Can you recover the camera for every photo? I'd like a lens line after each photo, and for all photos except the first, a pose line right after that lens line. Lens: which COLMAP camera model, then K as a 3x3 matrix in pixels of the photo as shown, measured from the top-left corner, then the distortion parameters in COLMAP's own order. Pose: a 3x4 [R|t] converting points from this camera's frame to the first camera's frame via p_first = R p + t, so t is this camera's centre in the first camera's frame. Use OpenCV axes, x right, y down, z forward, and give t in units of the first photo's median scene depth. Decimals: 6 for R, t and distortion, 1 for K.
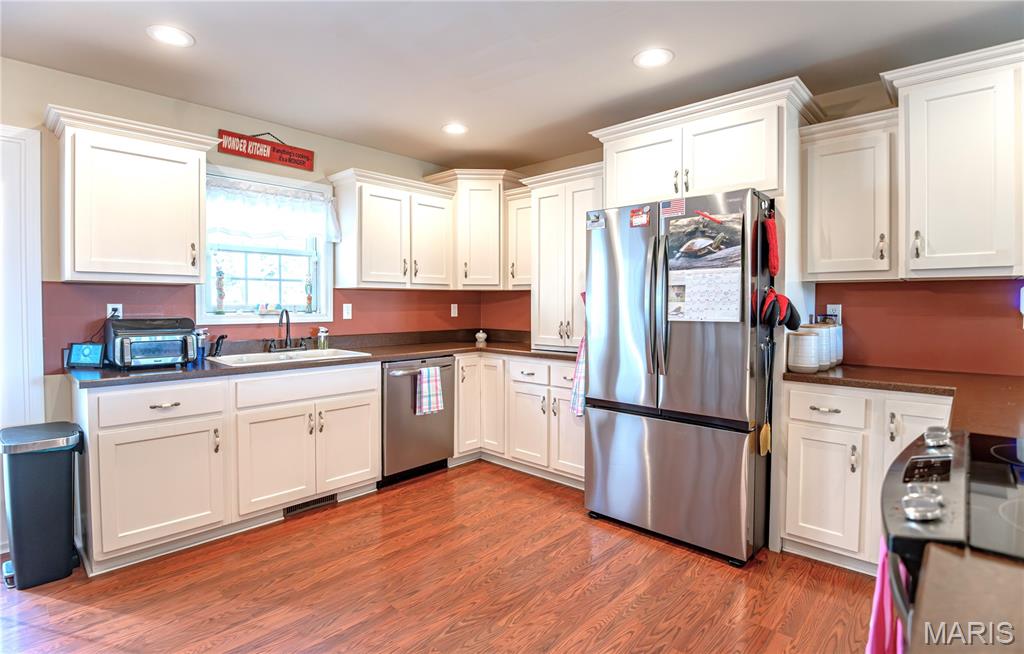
lens RADIAL K [[514.2, 0, 509.3], [0, 514.2, 313.0], [0, 0, 1]] dist [-0.000463, -0.000047]
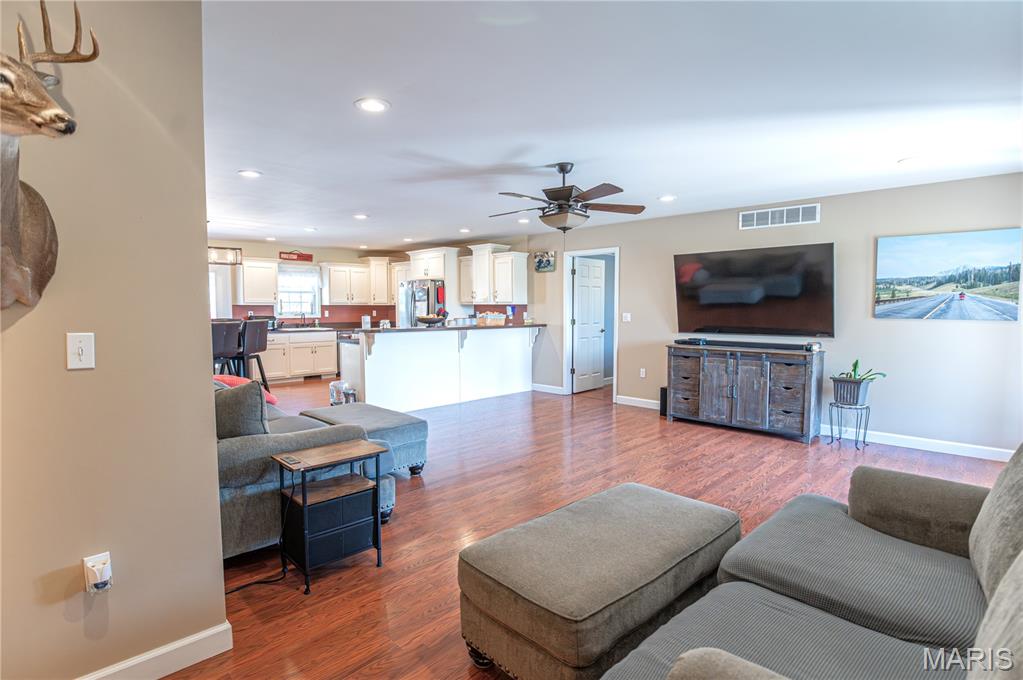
lens RADIAL K [[542.3, 0, 512.1], [0, 542.3, 339.6], [0, 0, 1]] dist [-0.000819, -0.000323]
pose [[0.999033, 0.001307, -0.043942, 0.813371], [0.000634, 0.999026, 0.044124, 0.007518], [0.043957, -0.044109, 0.998059, -1.864009]]
